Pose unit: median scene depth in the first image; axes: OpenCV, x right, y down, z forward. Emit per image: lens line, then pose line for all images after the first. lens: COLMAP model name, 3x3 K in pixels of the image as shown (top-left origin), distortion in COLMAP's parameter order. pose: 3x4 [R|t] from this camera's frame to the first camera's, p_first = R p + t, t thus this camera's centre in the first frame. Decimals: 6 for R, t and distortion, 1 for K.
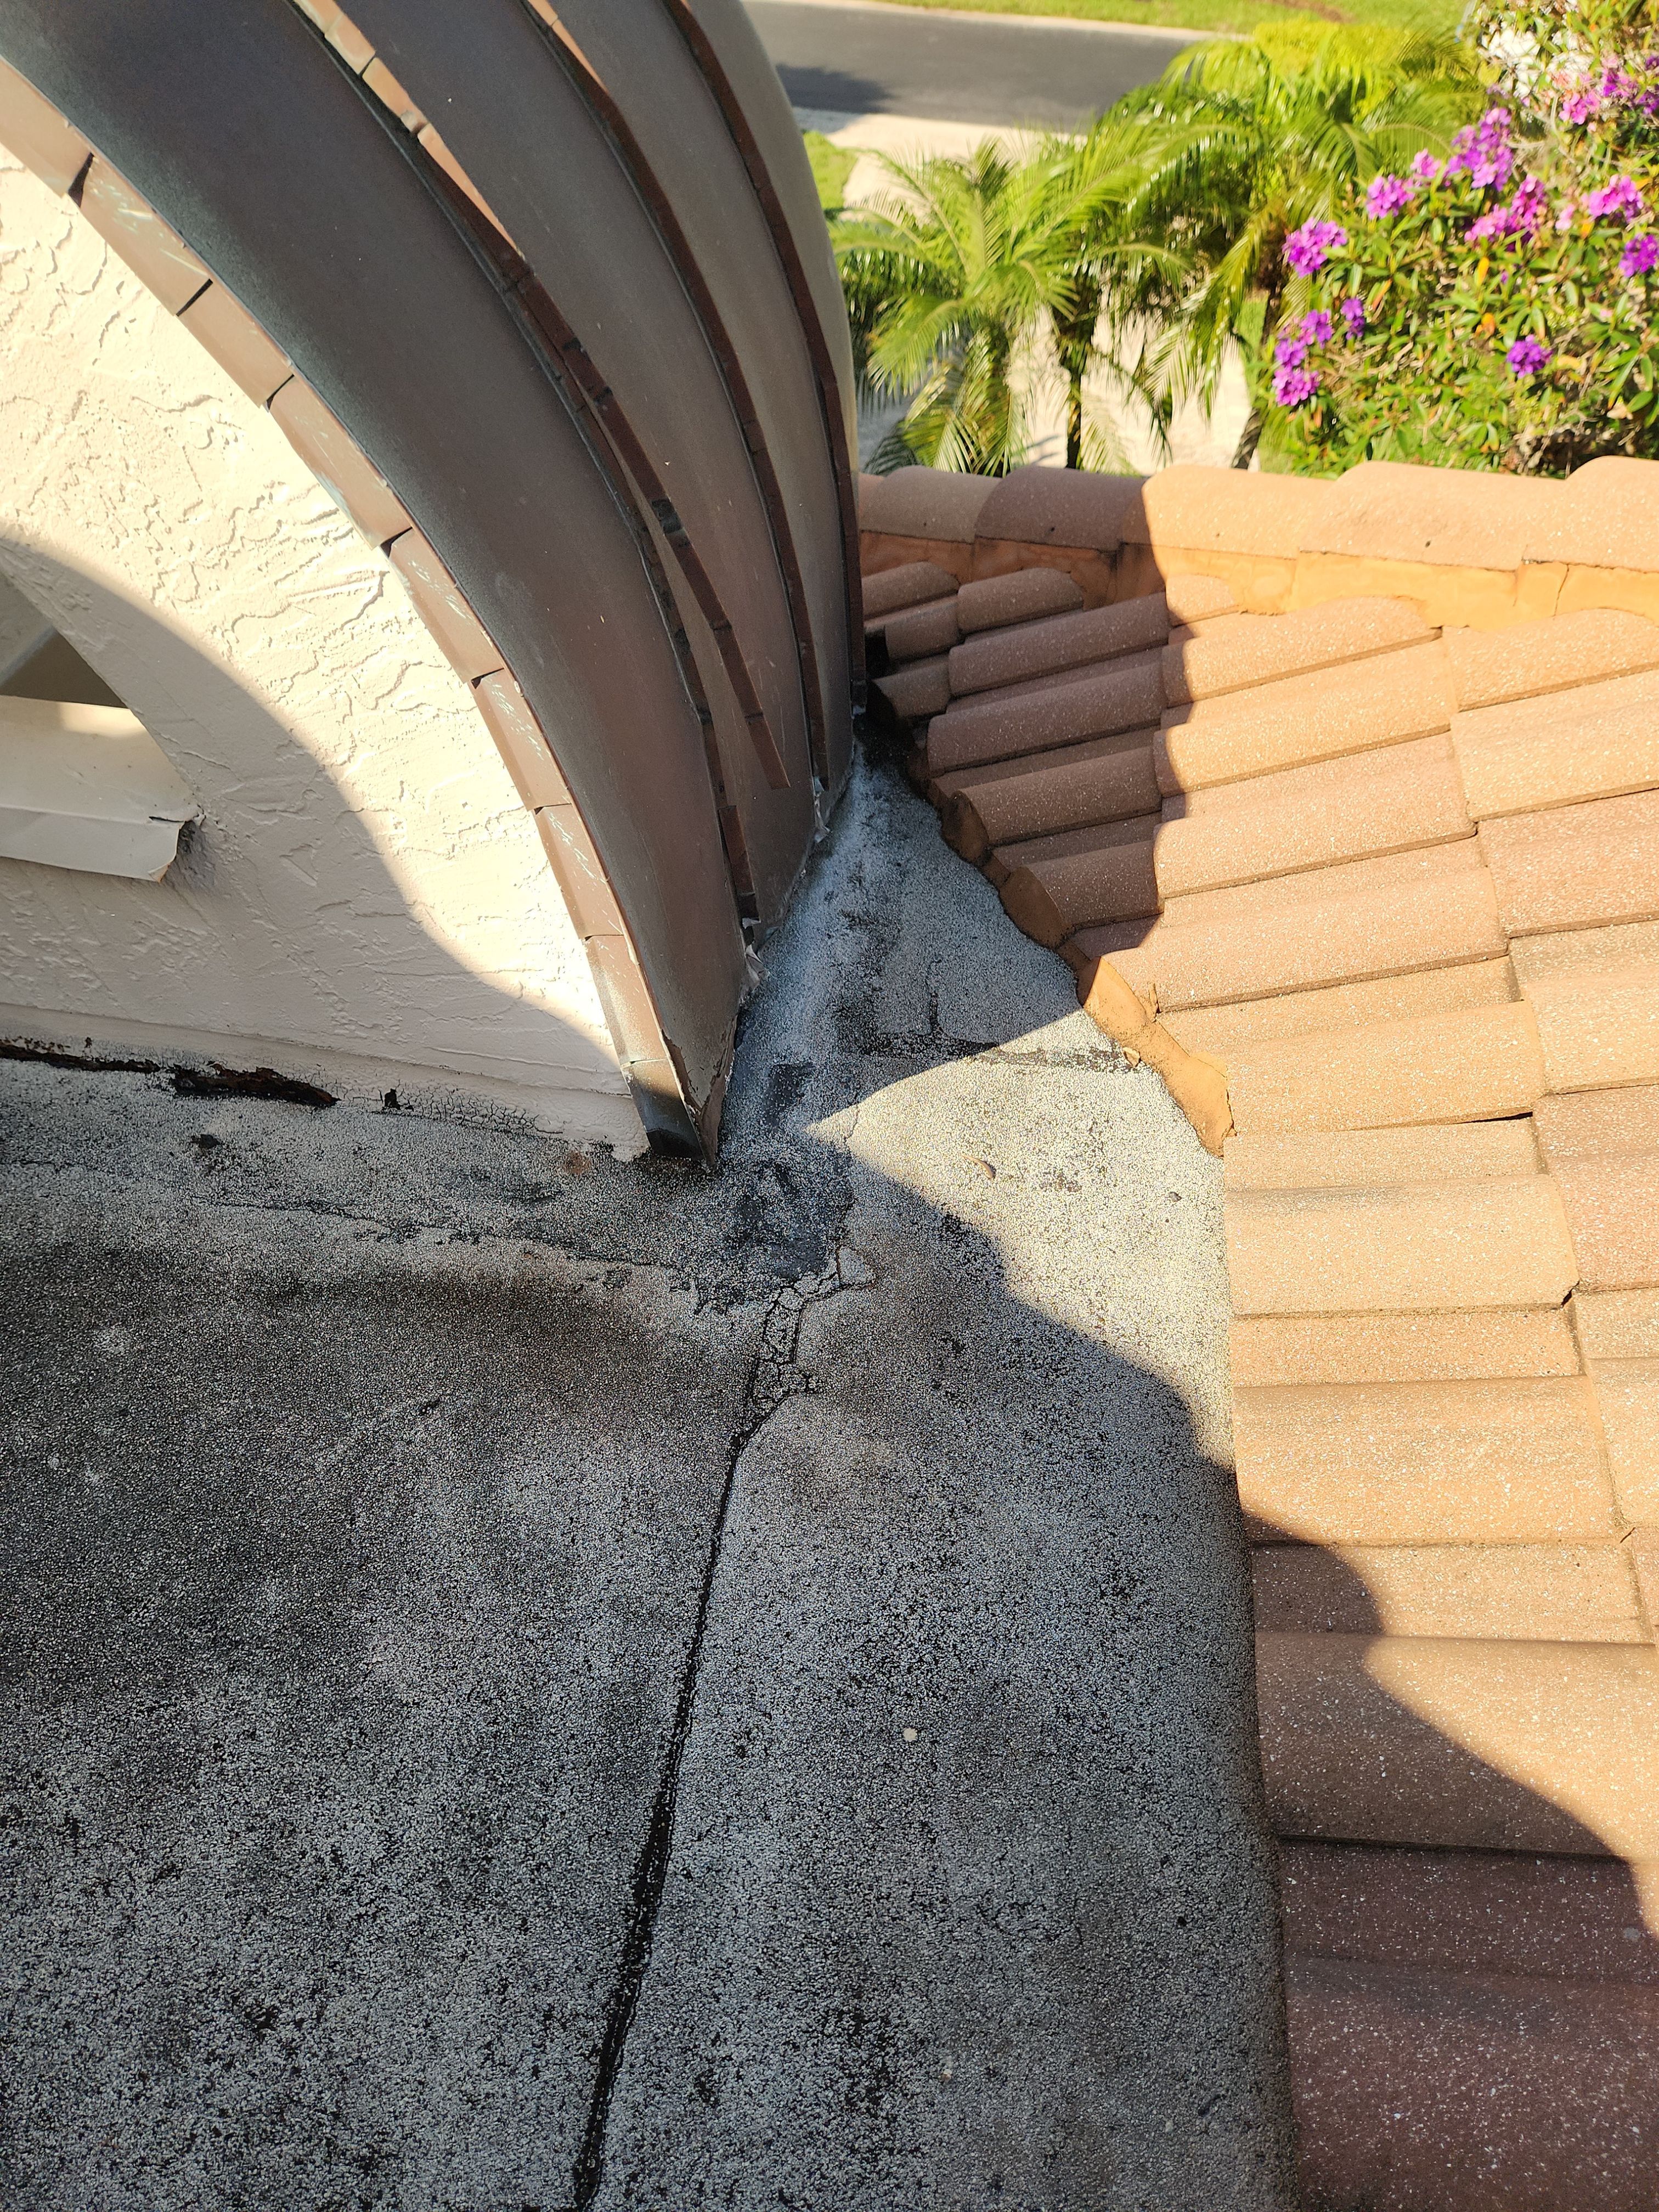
lens RADIAL K [[1533.6, 0, 831.5], [0, 1533.6, 1114.3], [0, 0, 1]] dist [0.078461, -0.077306]
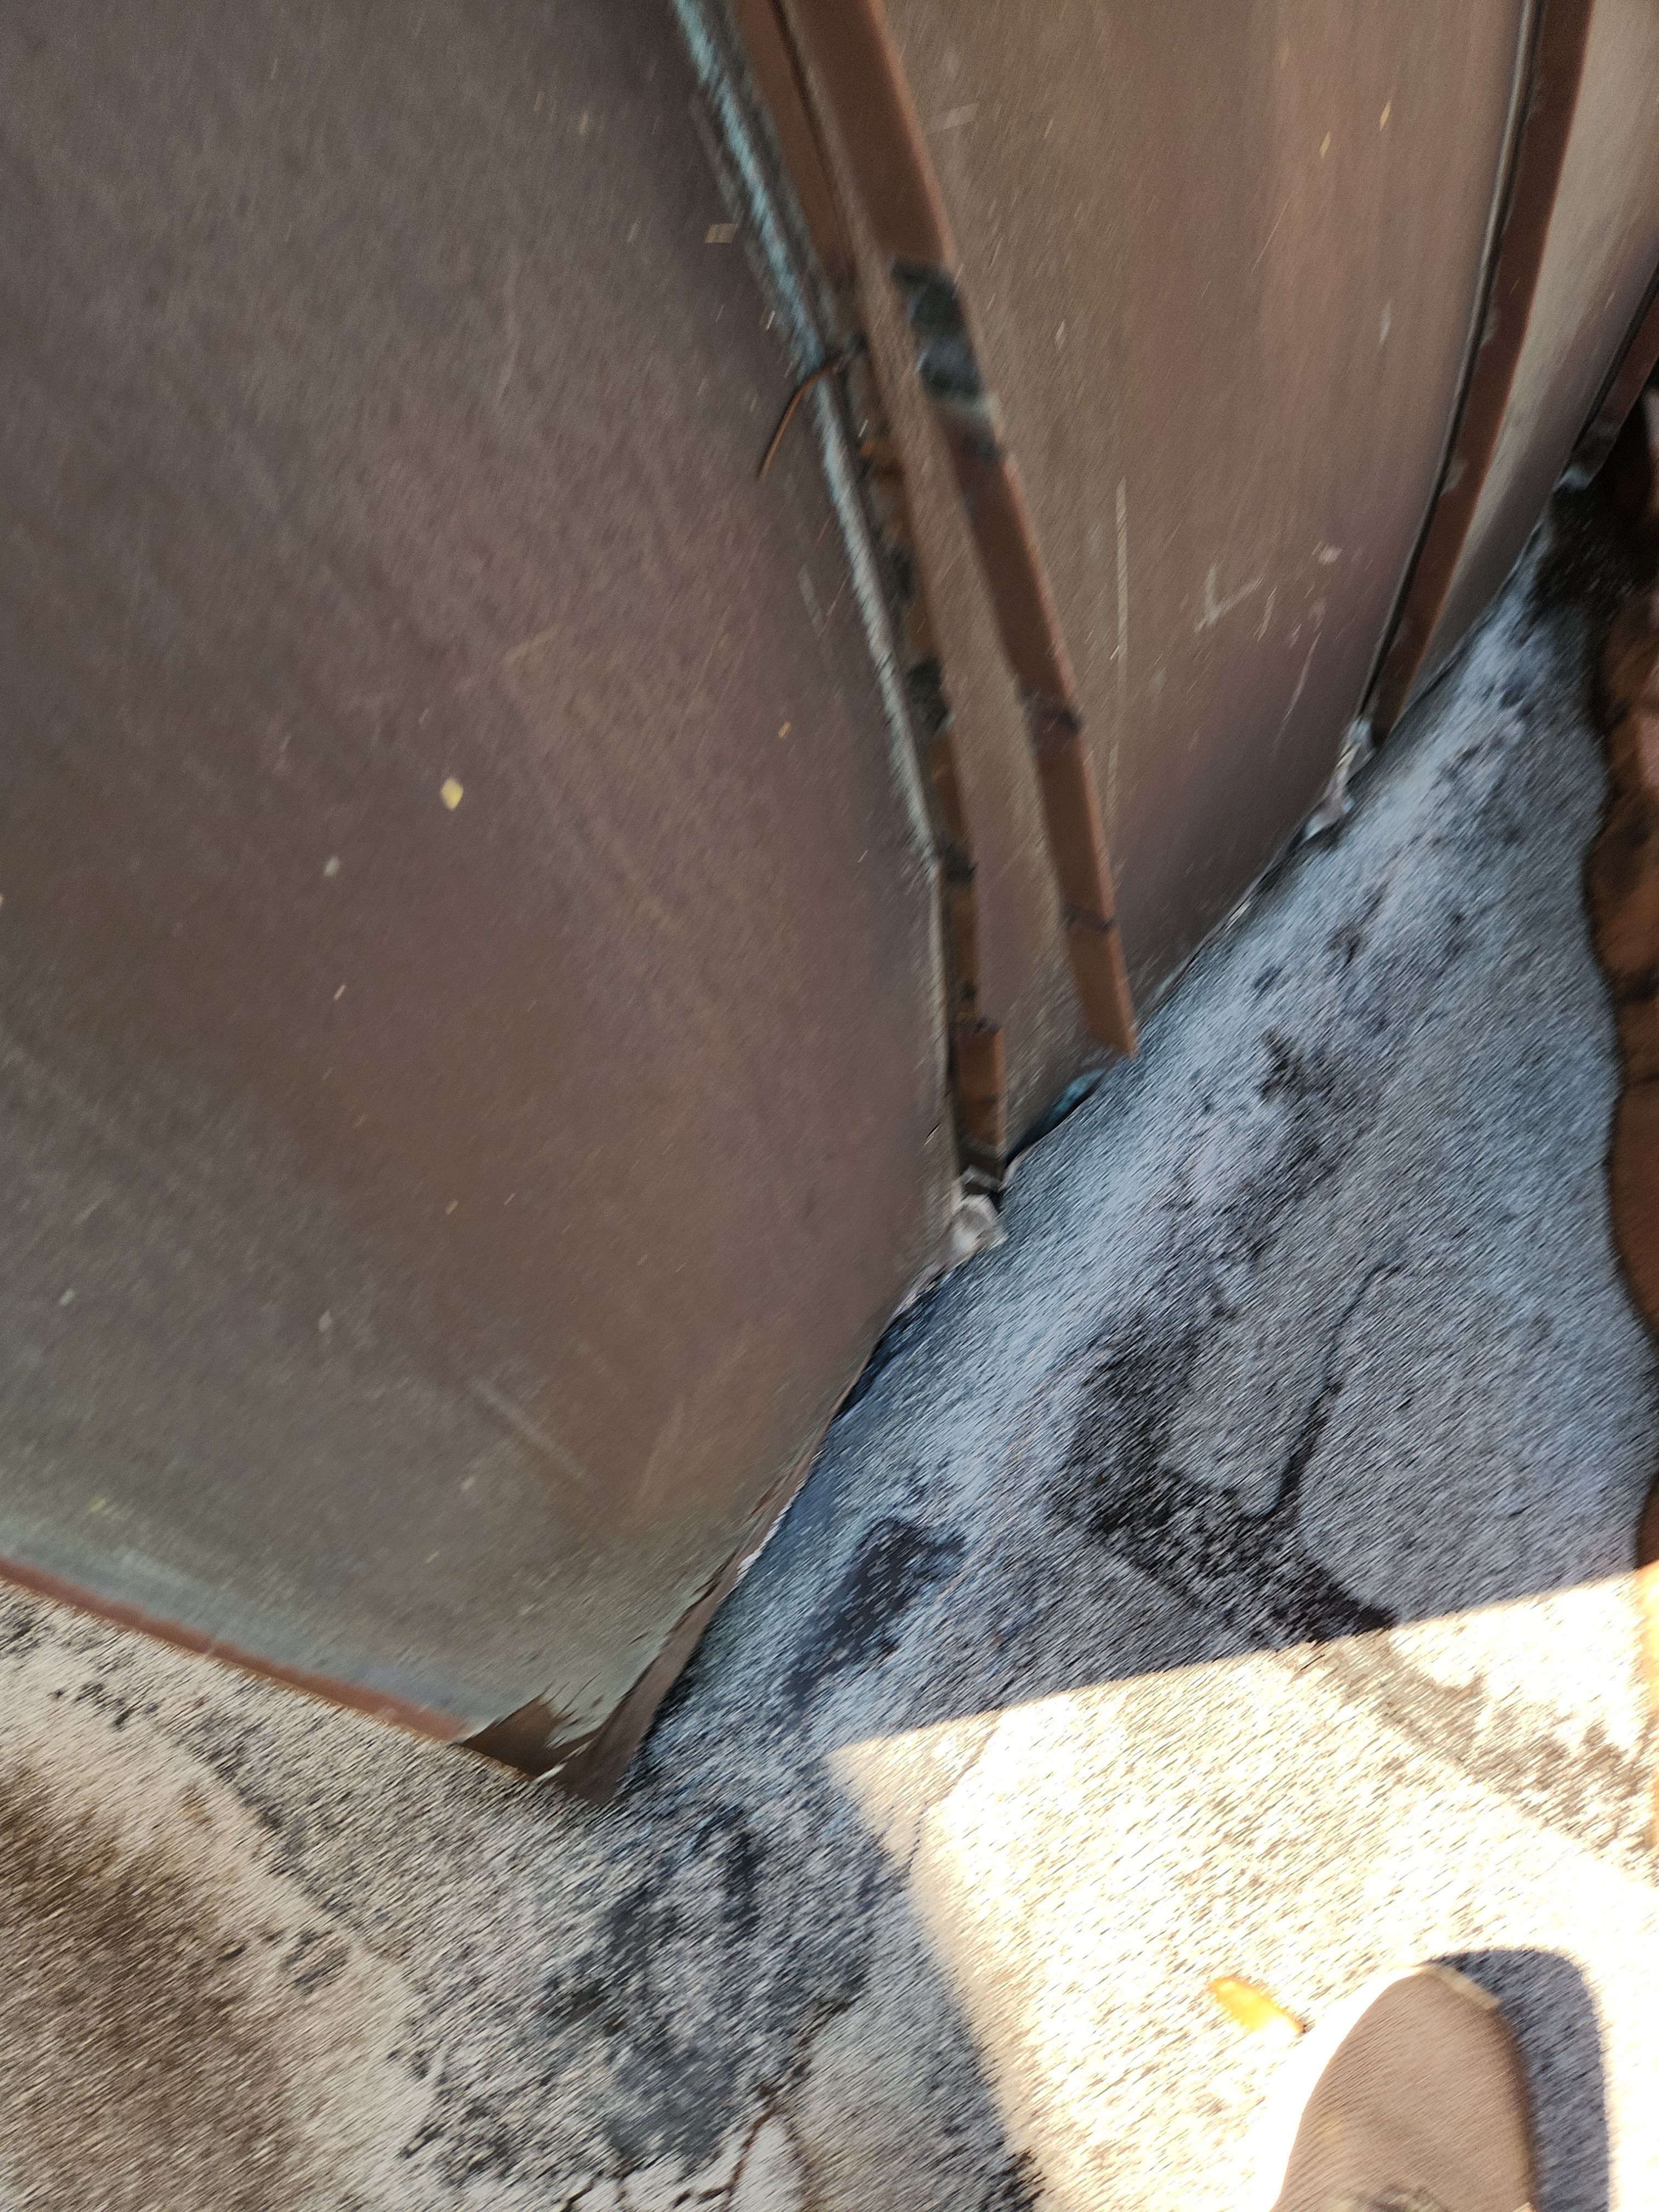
lens RADIAL K [[1533.6, 0, 820.5], [0, 1533.6, 1161.6], [0, 0, 1]] dist [0.078461, -0.077306]
pose [[0.884727, 0.428803, -0.182717, -0.018048], [-0.320550, 0.844330, 0.429366, -0.369764], [0.338387, -0.321302, 0.884454, 0.714261]]
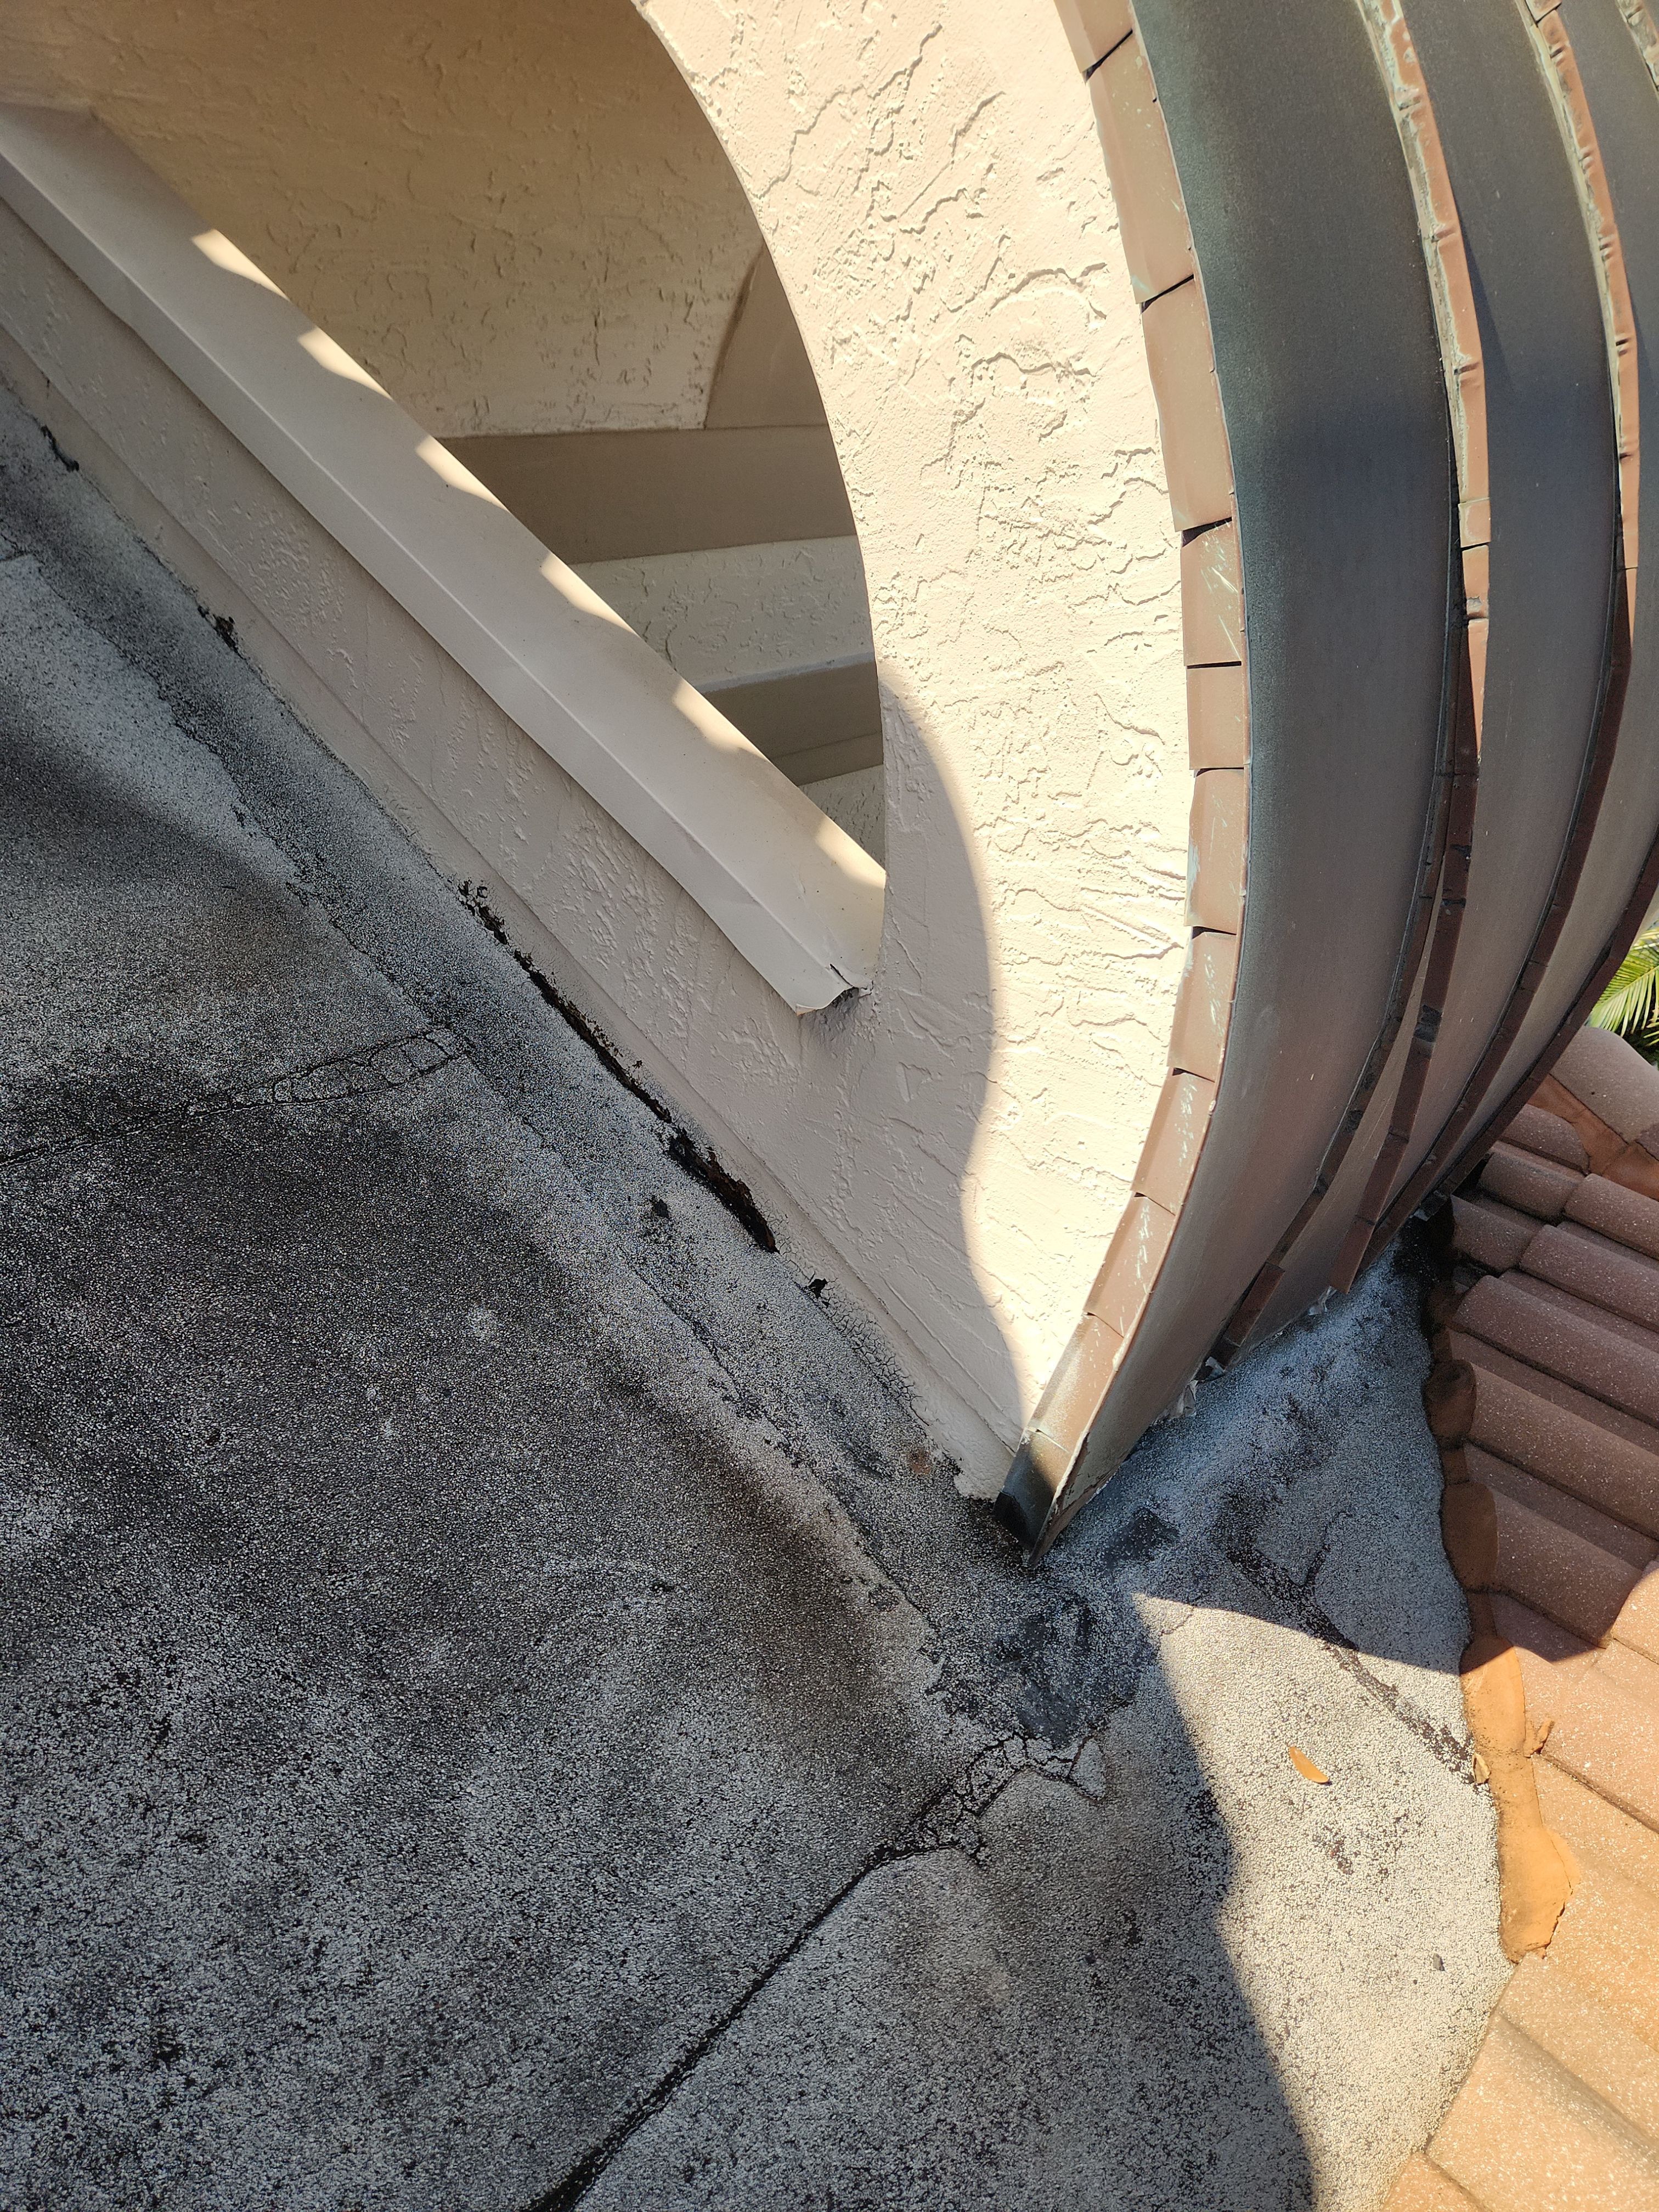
lens RADIAL K [[1533.6, 0, 811.3], [0, 1533.6, 1108.0], [0, 0, 1]] dist [0.078461, -0.077306]
pose [[0.755456, 0.608586, -0.242715, -0.128115], [-0.635226, 0.771087, -0.043726, -0.057588], [0.160543, 0.187212, 0.969112, 0.011504]]
